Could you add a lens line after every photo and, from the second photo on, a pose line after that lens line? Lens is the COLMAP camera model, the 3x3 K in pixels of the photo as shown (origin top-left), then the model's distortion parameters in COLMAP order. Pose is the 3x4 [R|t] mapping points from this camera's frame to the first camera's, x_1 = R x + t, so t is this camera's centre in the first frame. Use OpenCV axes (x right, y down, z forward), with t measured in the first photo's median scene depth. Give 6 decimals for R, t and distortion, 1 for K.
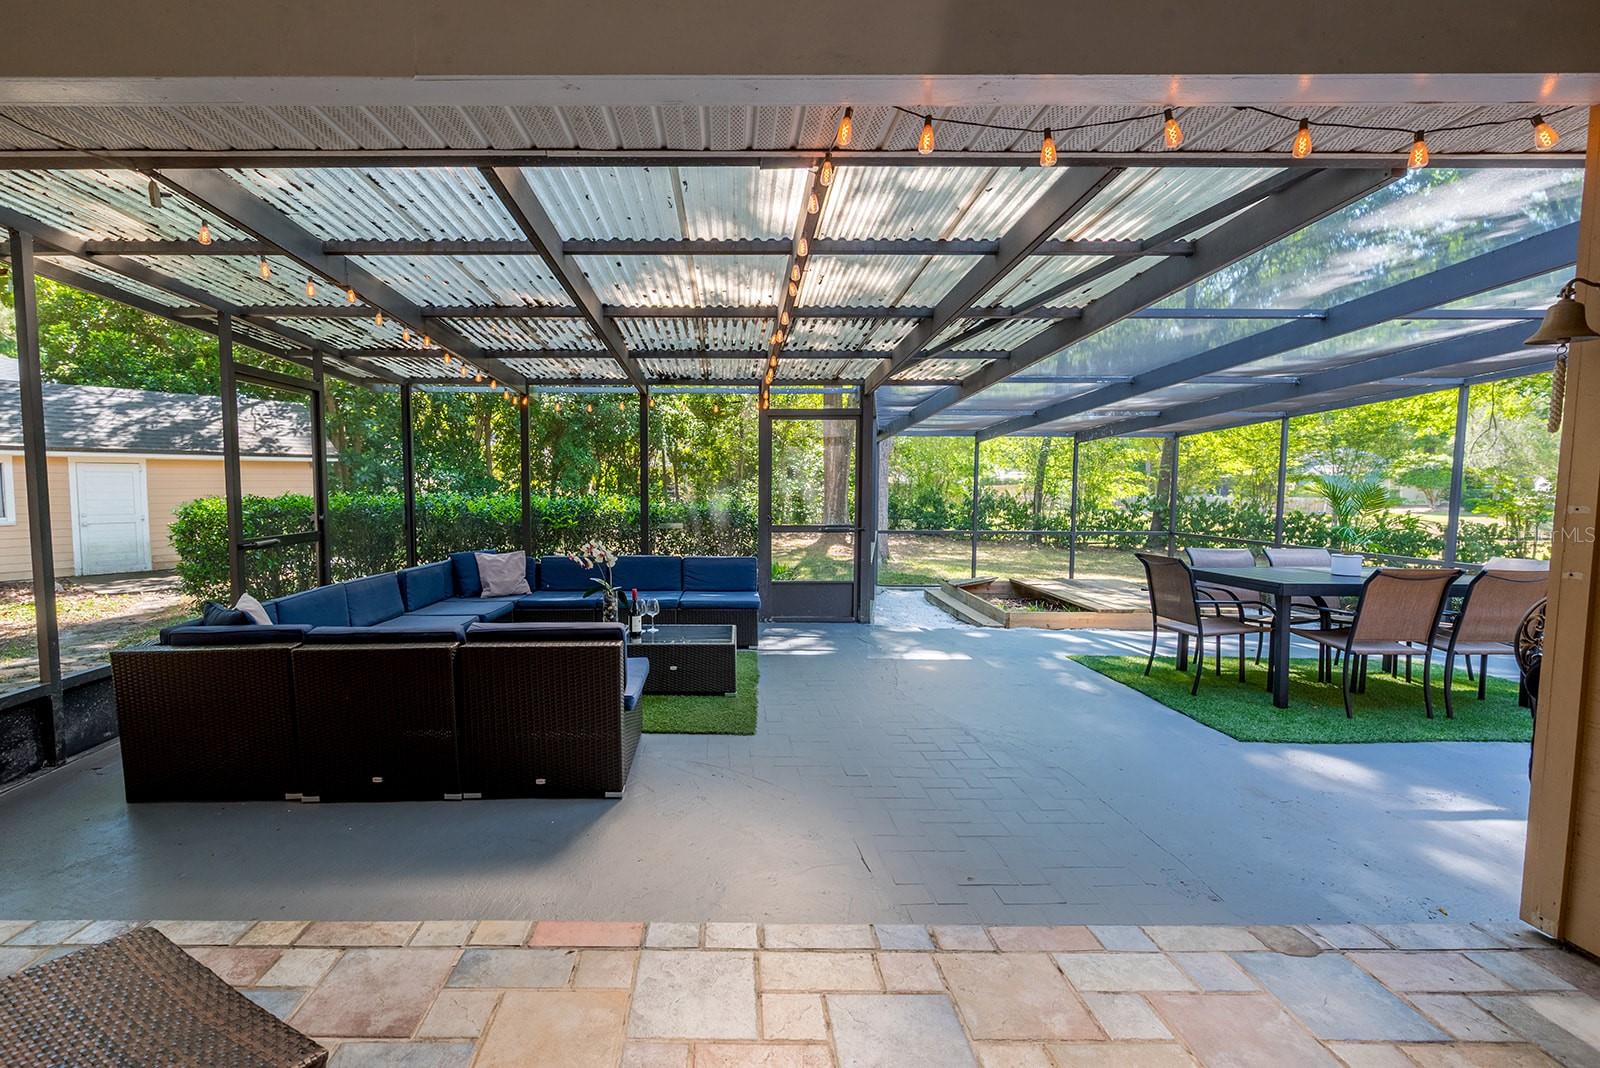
lens RADIAL K [[701.2, 0, 711.6], [0, 701.2, 528.4], [0, 0, 1]] dist [-0.001535, 0.000228]
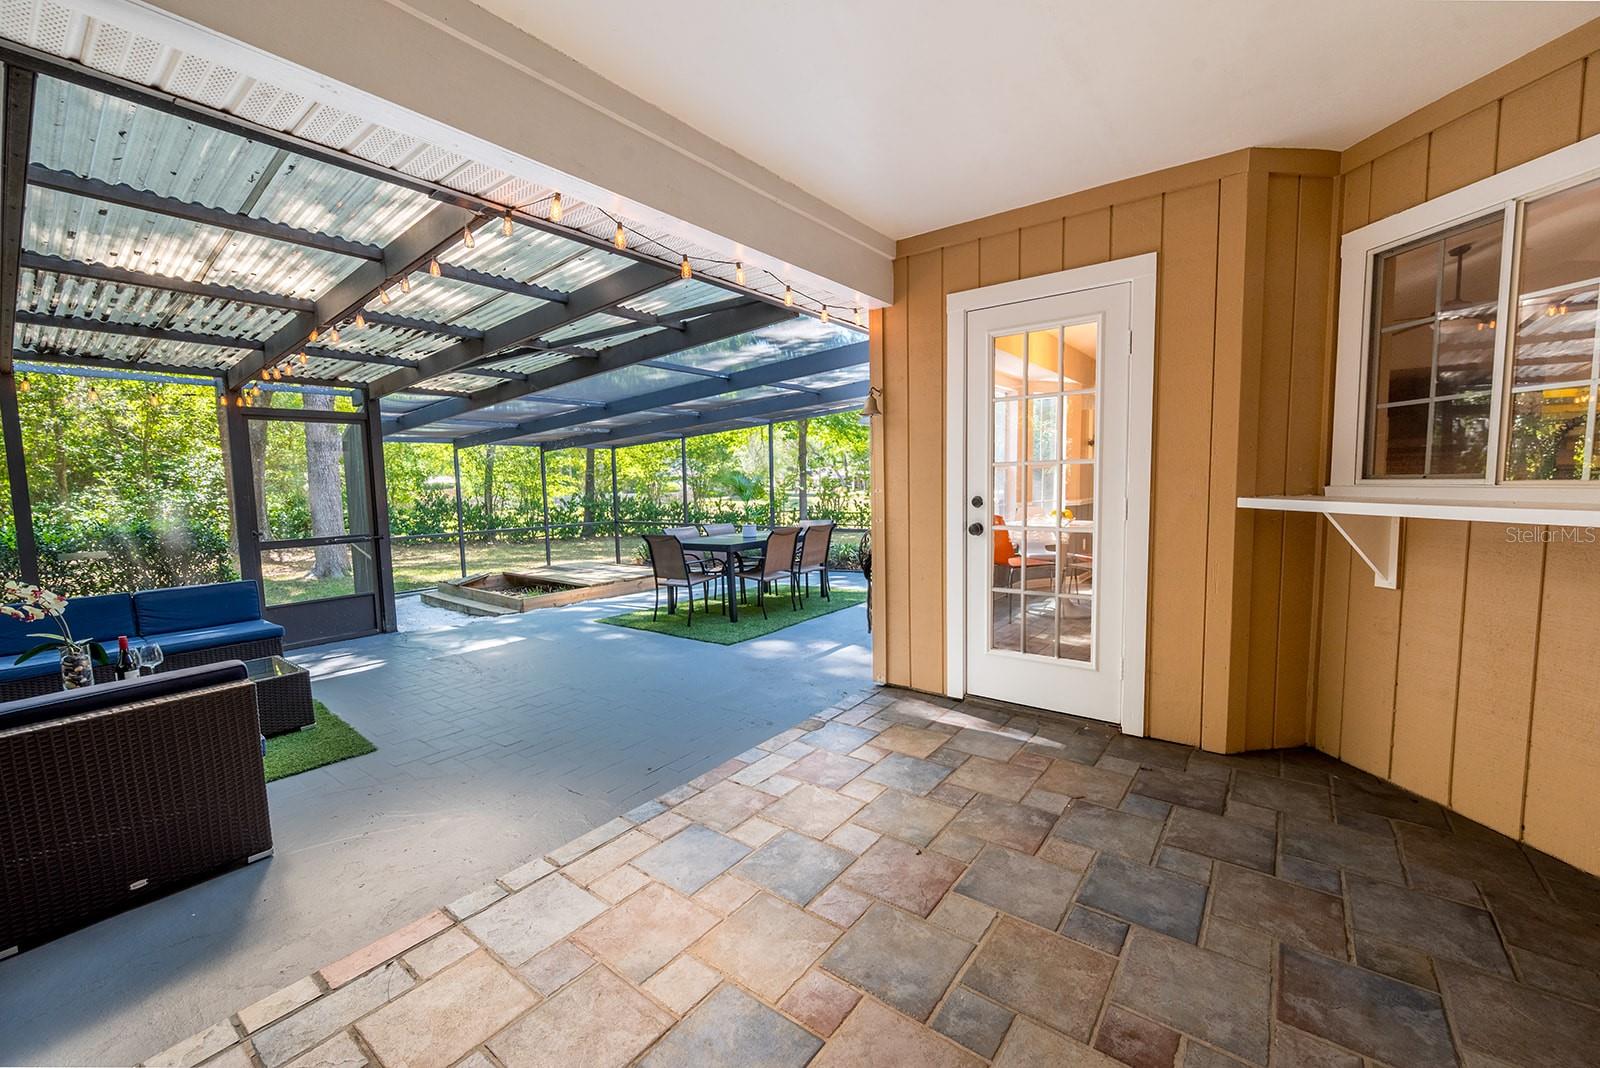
lens RADIAL K [[647.9, 0, 800.0], [0, 647.9, 534.0], [0, 0, 1]] dist [-0.000069, 0.000095]
pose [[0.600018, -0.081599, 0.795814, -0.228728], [0.074627, 0.996156, 0.045874, -0.001931], [-0.796498, 0.031864, 0.603800, -0.017890]]
